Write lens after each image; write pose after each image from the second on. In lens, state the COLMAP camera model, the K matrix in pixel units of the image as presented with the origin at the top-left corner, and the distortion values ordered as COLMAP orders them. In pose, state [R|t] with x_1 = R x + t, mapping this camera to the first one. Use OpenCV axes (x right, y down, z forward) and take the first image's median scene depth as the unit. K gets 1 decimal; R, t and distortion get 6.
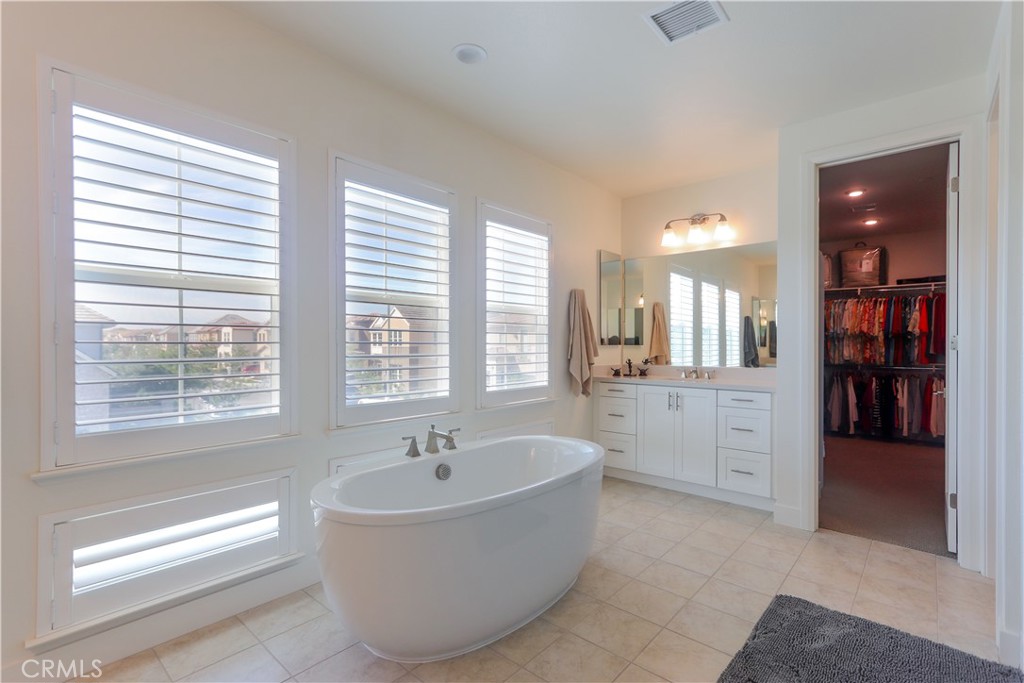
lens RADIAL K [[475.2, 0, 508.6], [0, 475.2, 348.8], [0, 0, 1]] dist [0.002662, 0.000534]
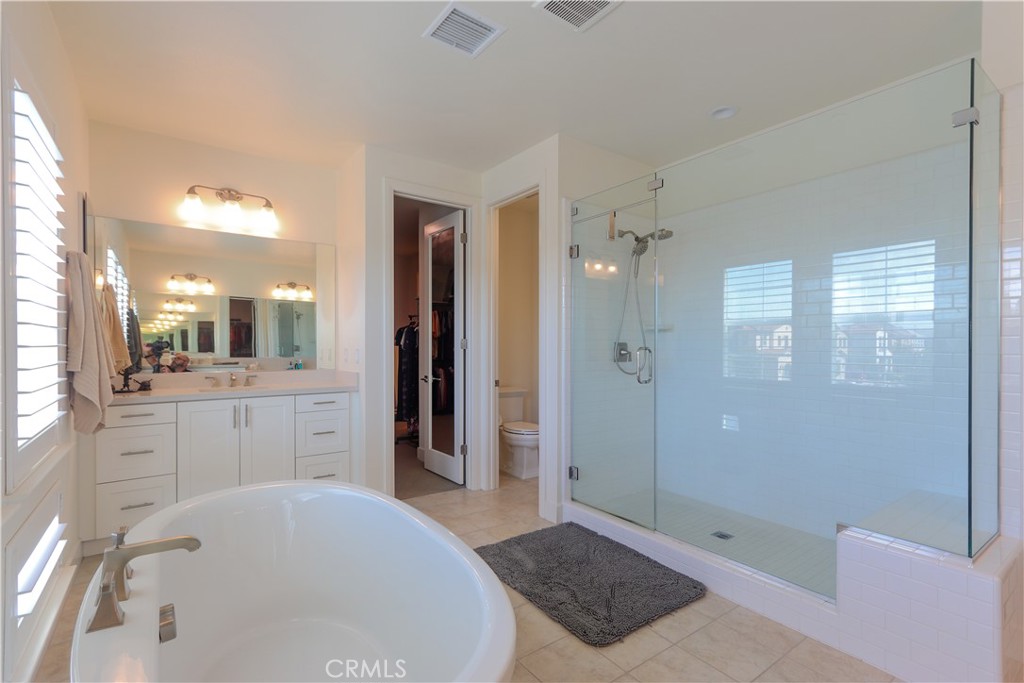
lens RADIAL K [[475.2, 0, 516.4], [0, 475.2, 346.2], [0, 0, 1]] dist [0.002662, 0.000534]
pose [[0.200167, -0.005075, 0.979749, -0.418254], [0.010957, 0.999936, 0.002941, -0.006541], [-0.979700, 0.010147, 0.200210, 0.456769]]
